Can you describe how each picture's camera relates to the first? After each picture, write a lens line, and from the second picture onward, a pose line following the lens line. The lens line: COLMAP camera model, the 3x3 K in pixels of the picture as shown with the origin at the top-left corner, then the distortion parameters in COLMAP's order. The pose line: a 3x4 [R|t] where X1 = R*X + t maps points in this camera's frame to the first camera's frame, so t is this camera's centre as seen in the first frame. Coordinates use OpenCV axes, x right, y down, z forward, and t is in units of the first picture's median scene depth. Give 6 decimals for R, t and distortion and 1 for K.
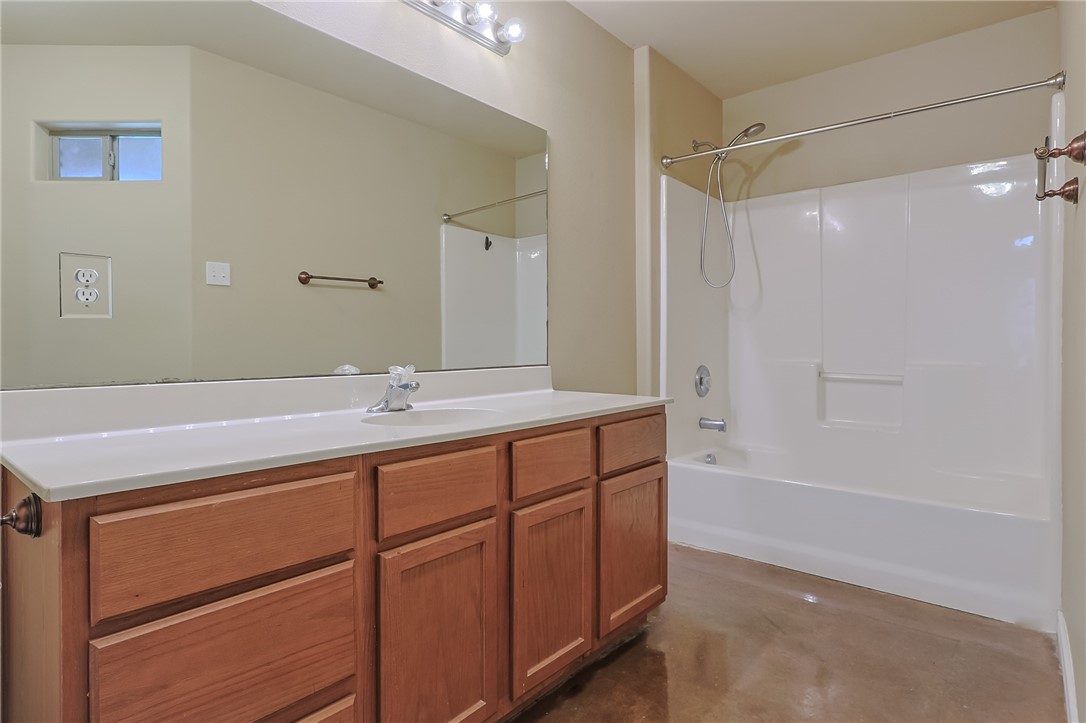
lens RADIAL K [[534.3, 0, 548.2], [0, 534.3, 363.7], [0, 0, 1]] dist [-0.004491, -0.001278]
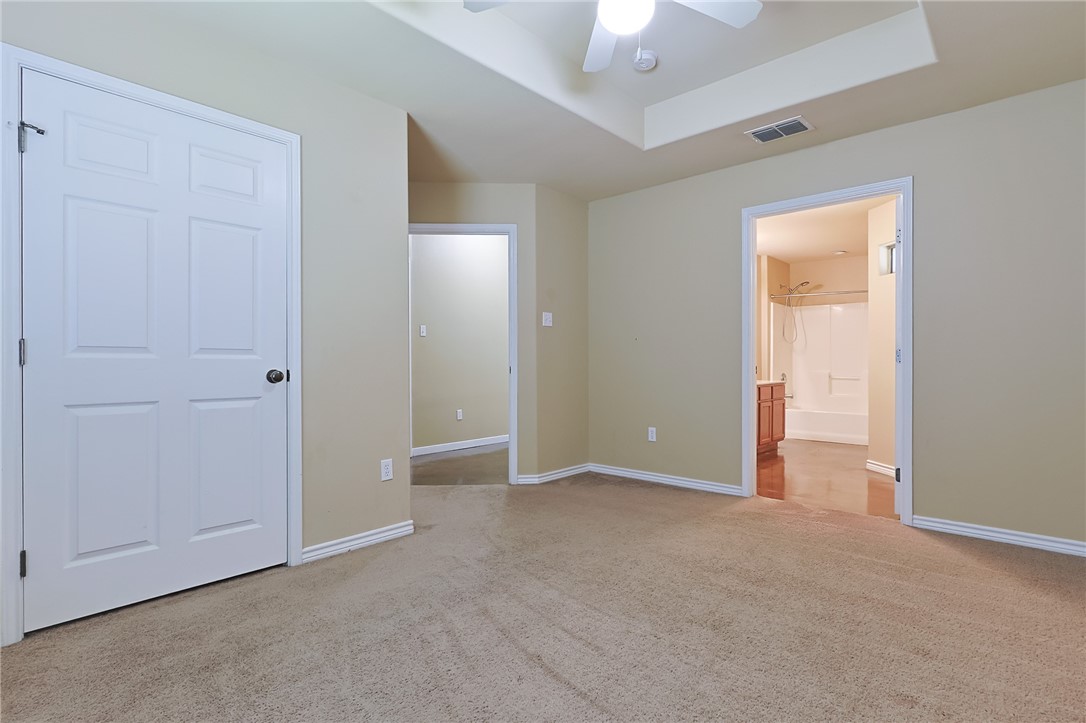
lens RADIAL K [[534.3, 0, 548.2], [0, 534.3, 363.7], [0, 0, 1]] dist [-0.004491, -0.001278]
pose [[0.999764, 0.006286, -0.020790, -0.795273], [-0.006211, 0.999974, 0.003670, -0.043954], [0.020813, -0.003540, 0.999777, -1.600652]]
